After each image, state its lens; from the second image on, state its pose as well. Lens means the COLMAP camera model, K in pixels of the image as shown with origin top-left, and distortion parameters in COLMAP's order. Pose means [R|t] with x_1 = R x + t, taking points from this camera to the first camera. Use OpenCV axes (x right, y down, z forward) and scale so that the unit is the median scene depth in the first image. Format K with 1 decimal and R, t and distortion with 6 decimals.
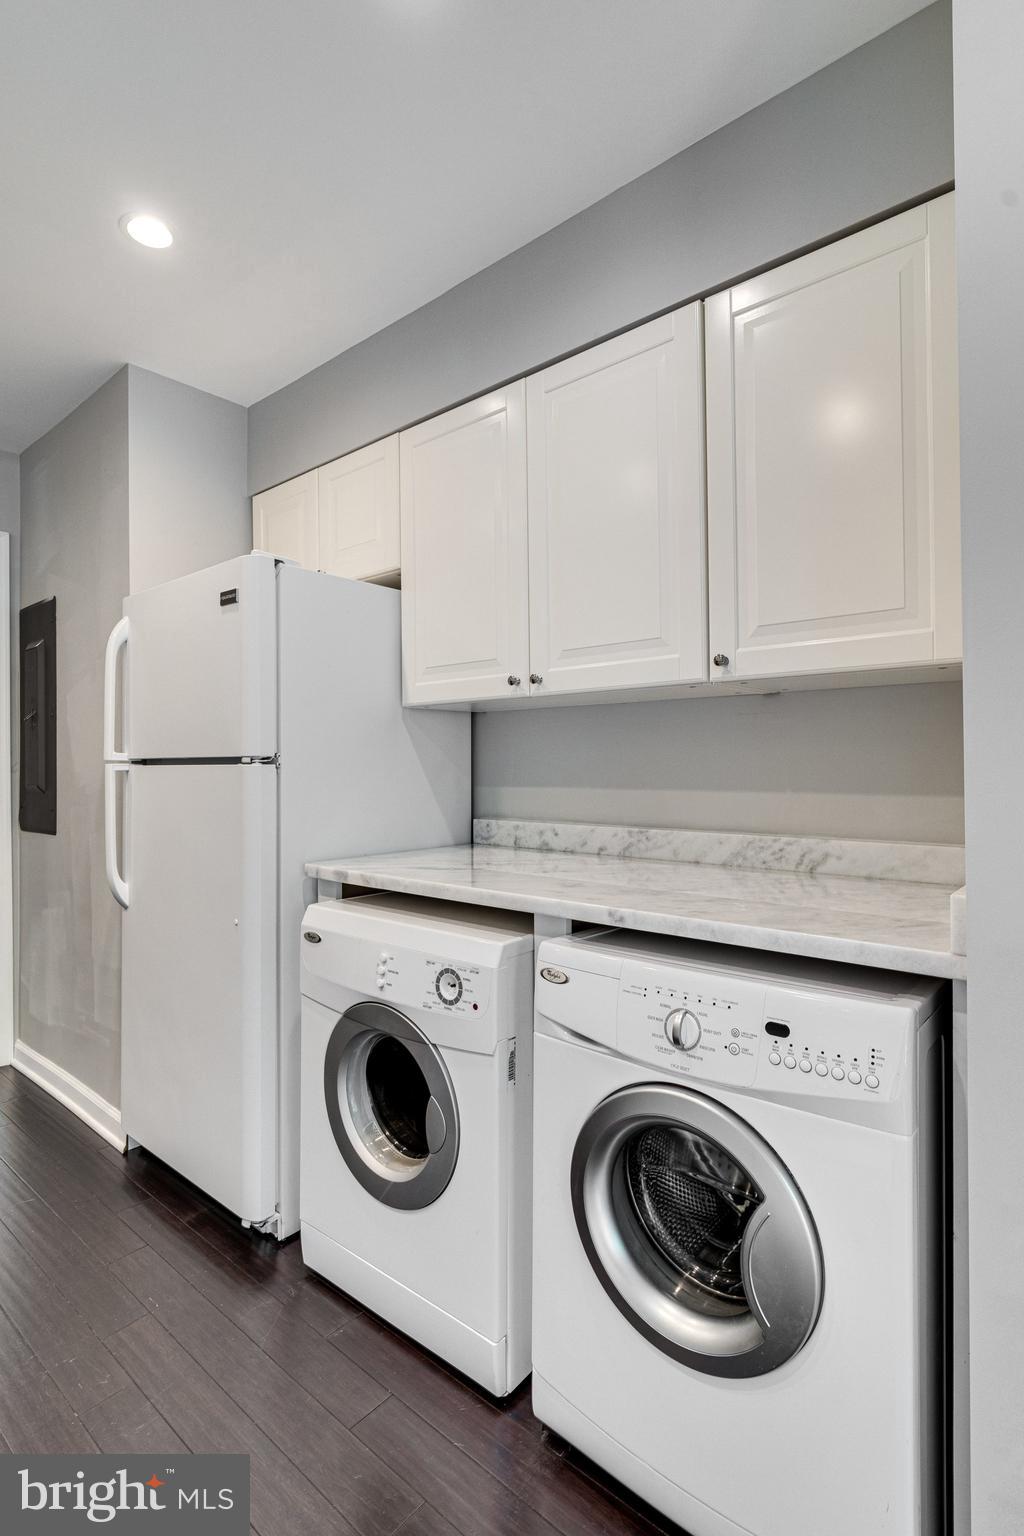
lens RADIAL K [[764.4, 0, 509.6], [0, 764.4, 756.1], [0, 0, 1]] dist [-0.002897, 0.000472]
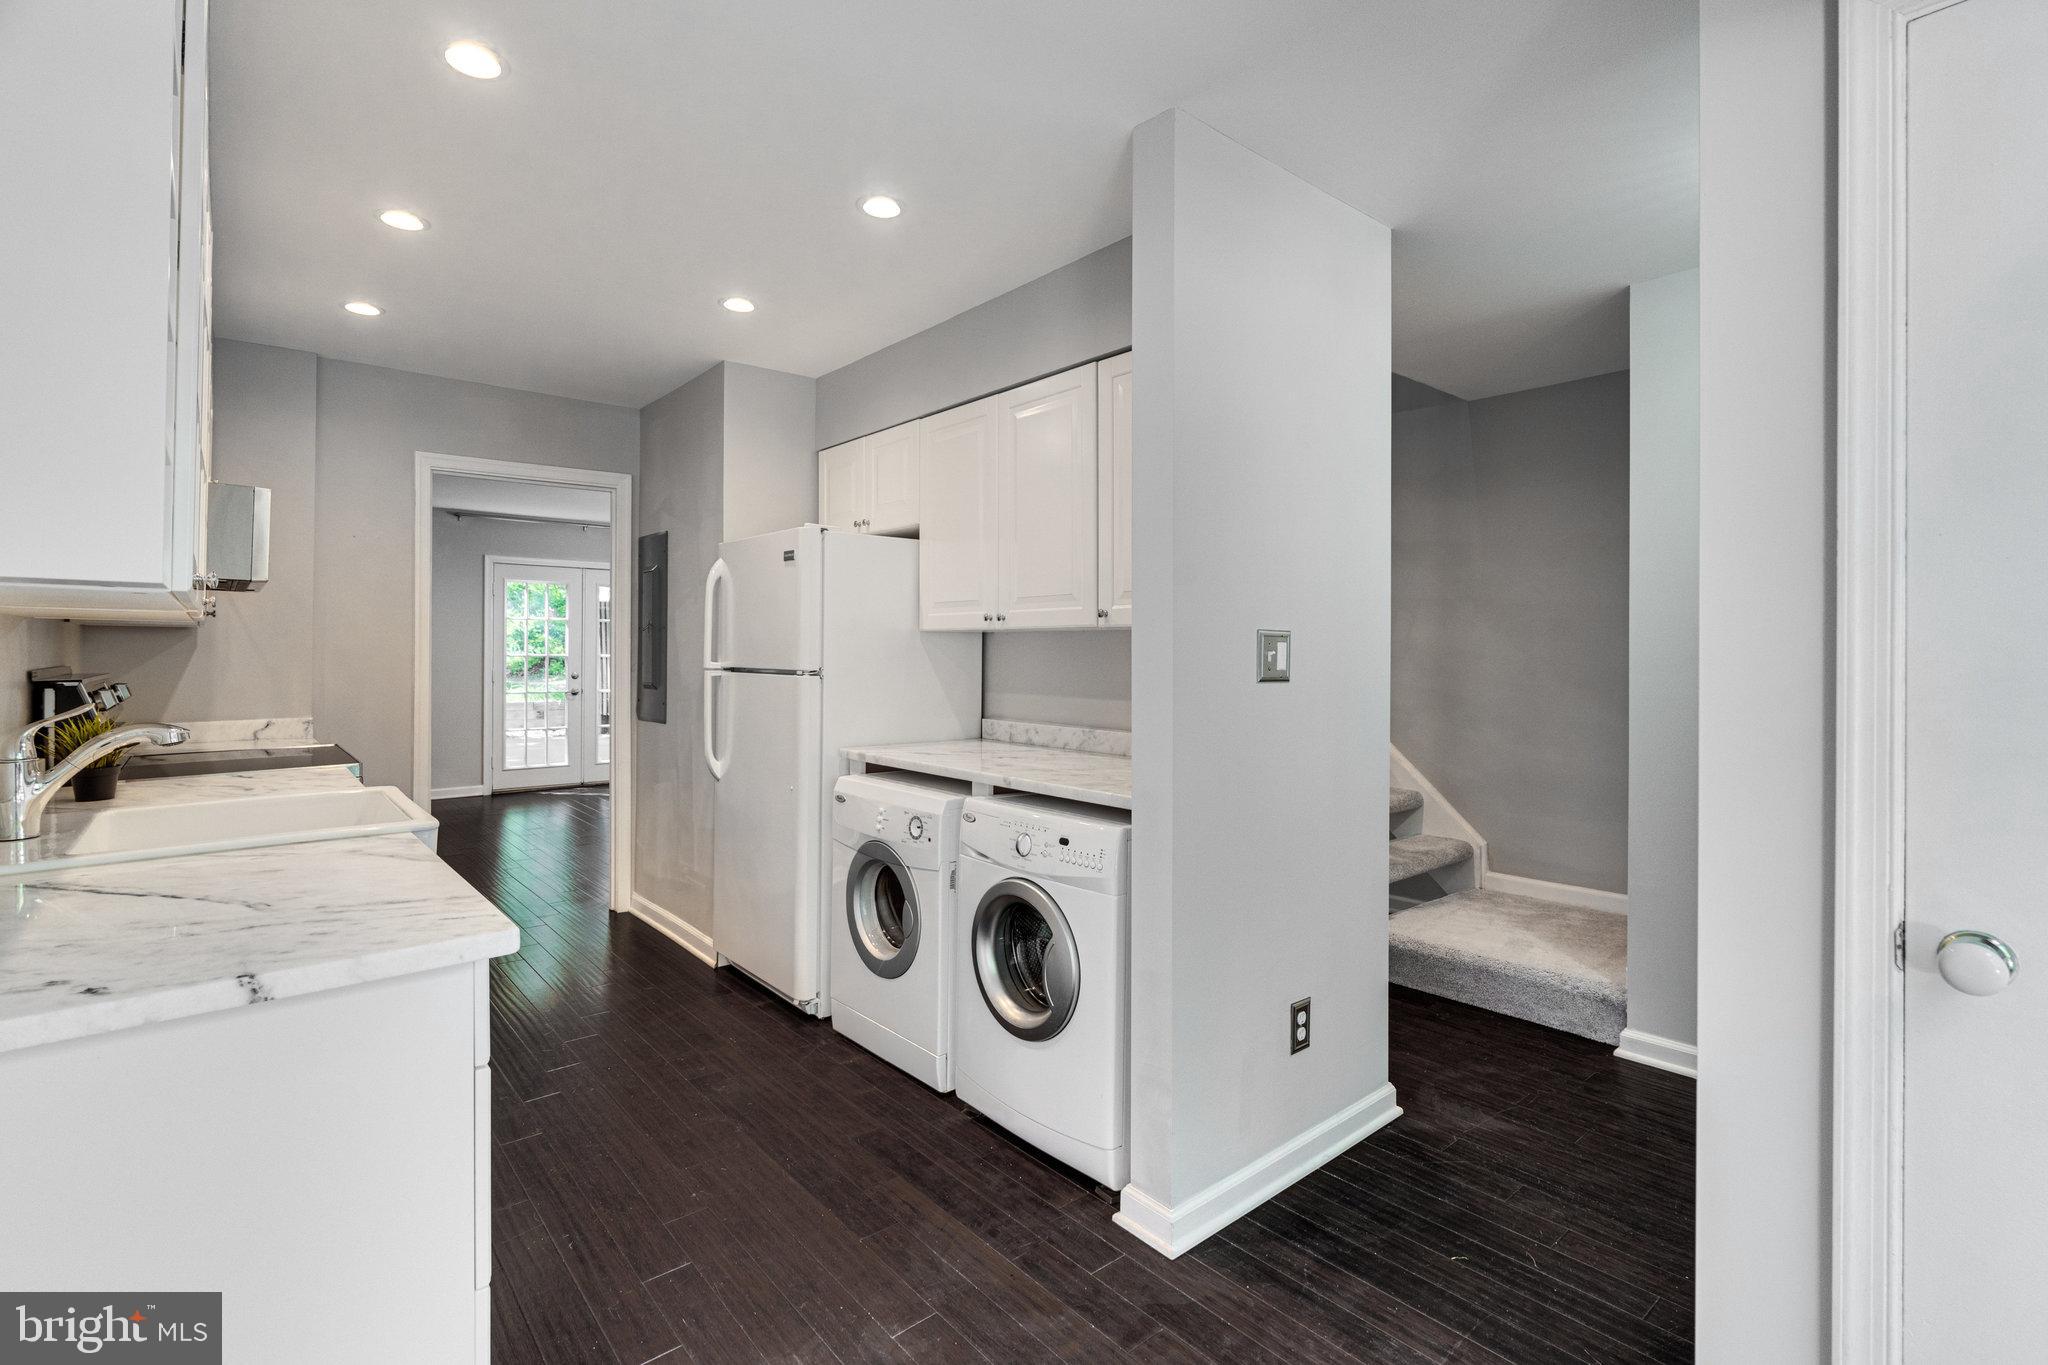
lens RADIAL K [[955.3, 0, 1030.5], [0, 955.3, 646.2], [0, 0, 1]] dist [0.003155, 0.000305]
pose [[0.988082, 0.012442, -0.153426, 0.333534], [-0.011758, 0.999916, 0.005363, -0.056159], [0.153480, -0.003495, 0.988146, -0.650069]]
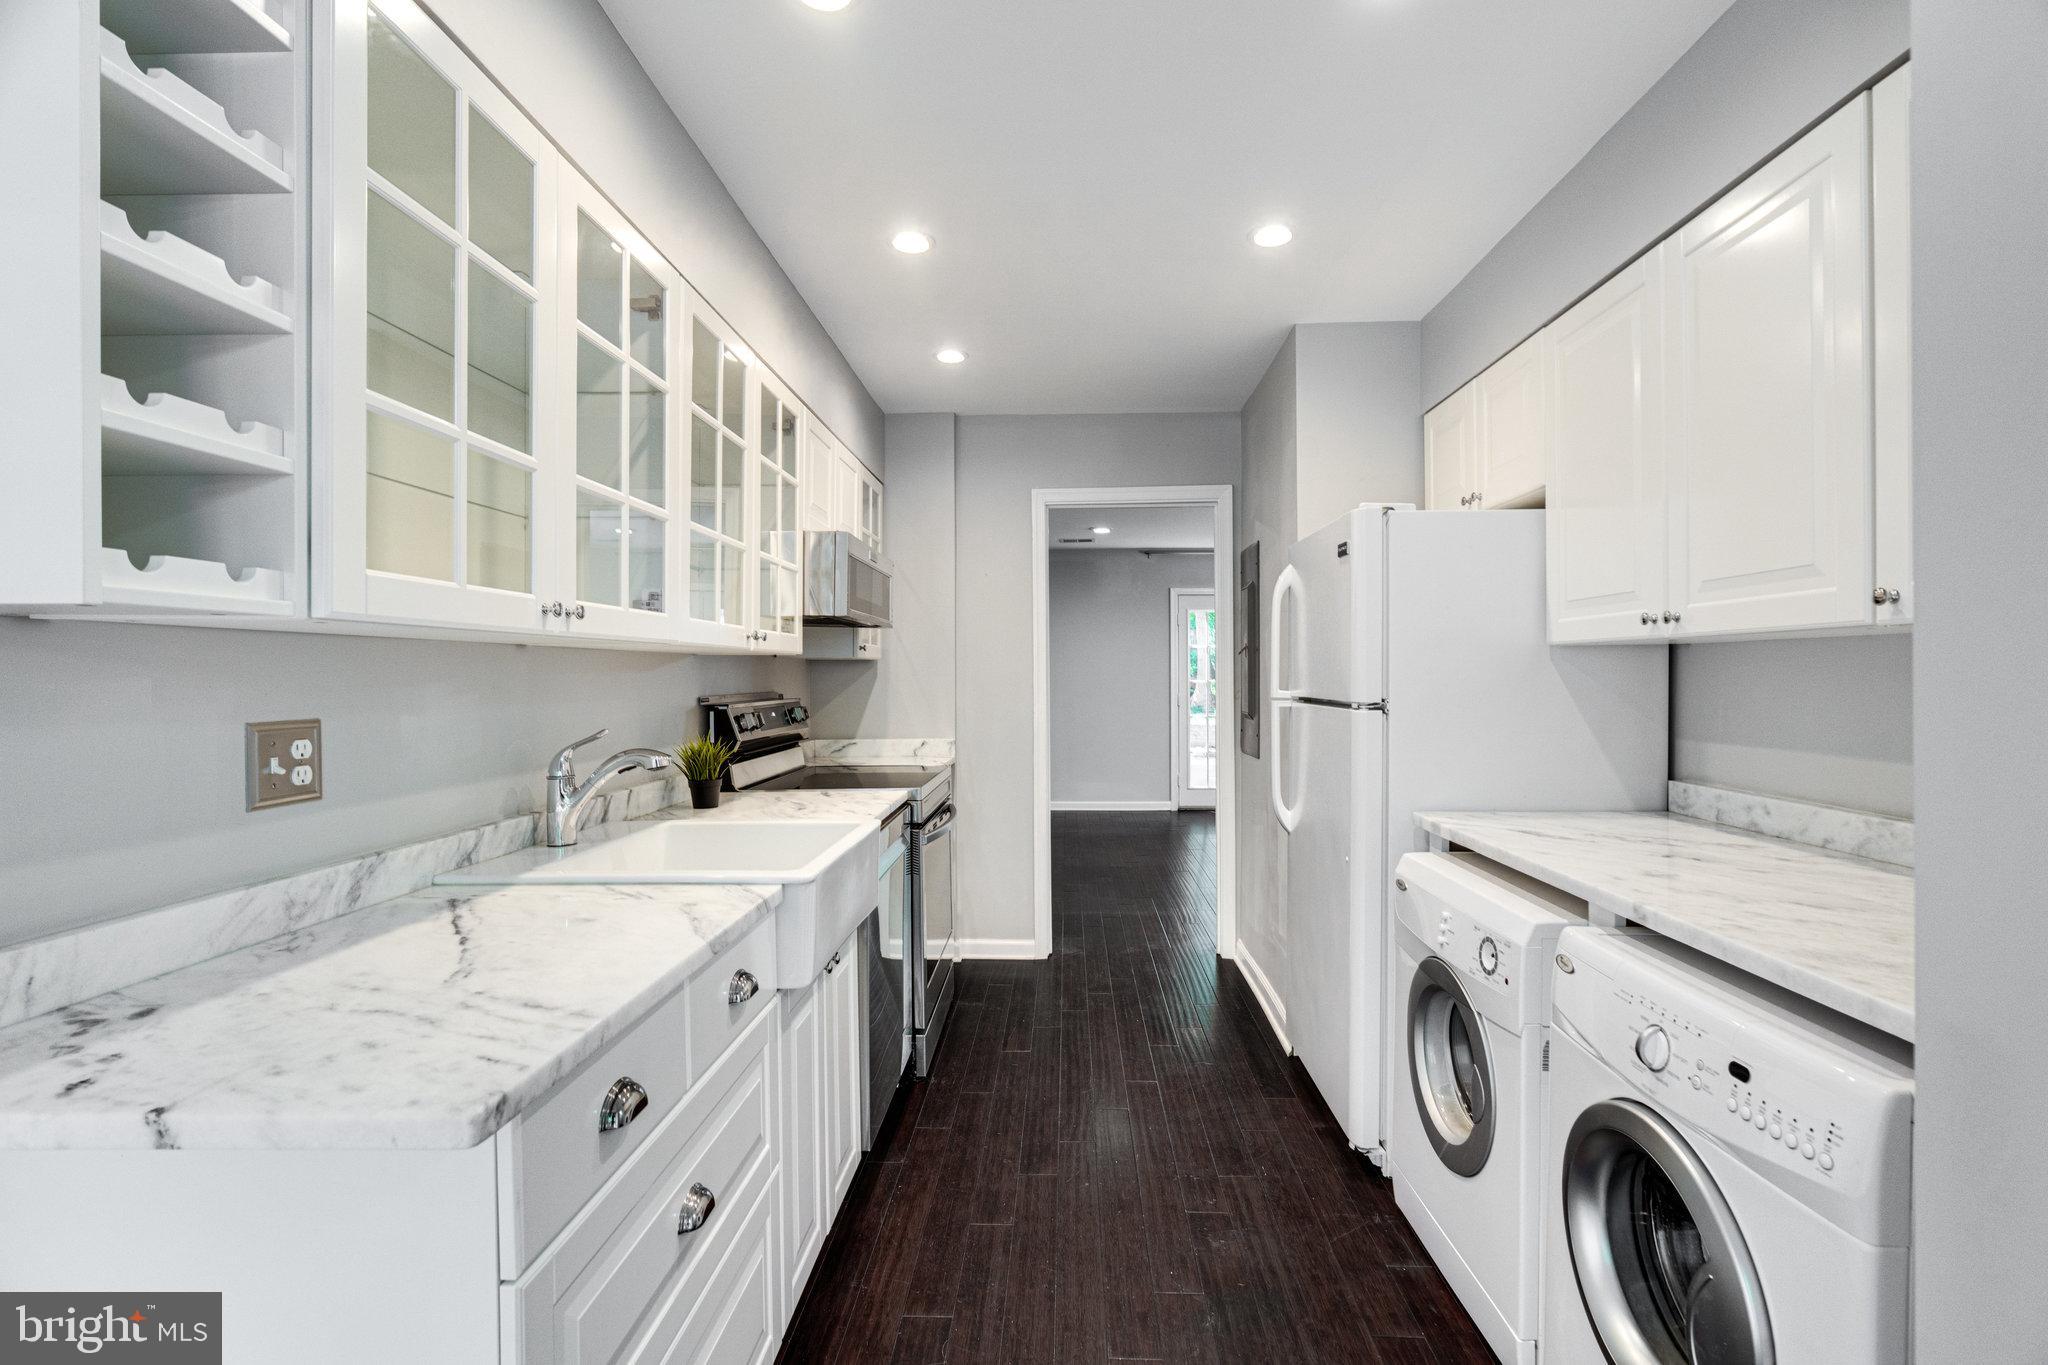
lens RADIAL K [[932.2, 0, 1029.4], [0, 932.2, 679.8], [0, 0, 1]] dist [-0.017813, 0.009818]
pose [[0.621222, 0.009649, -0.783575, 0.362922], [0.006394, 0.999828, 0.017382, -0.053424], [0.783608, -0.015808, 0.621054, -0.131469]]
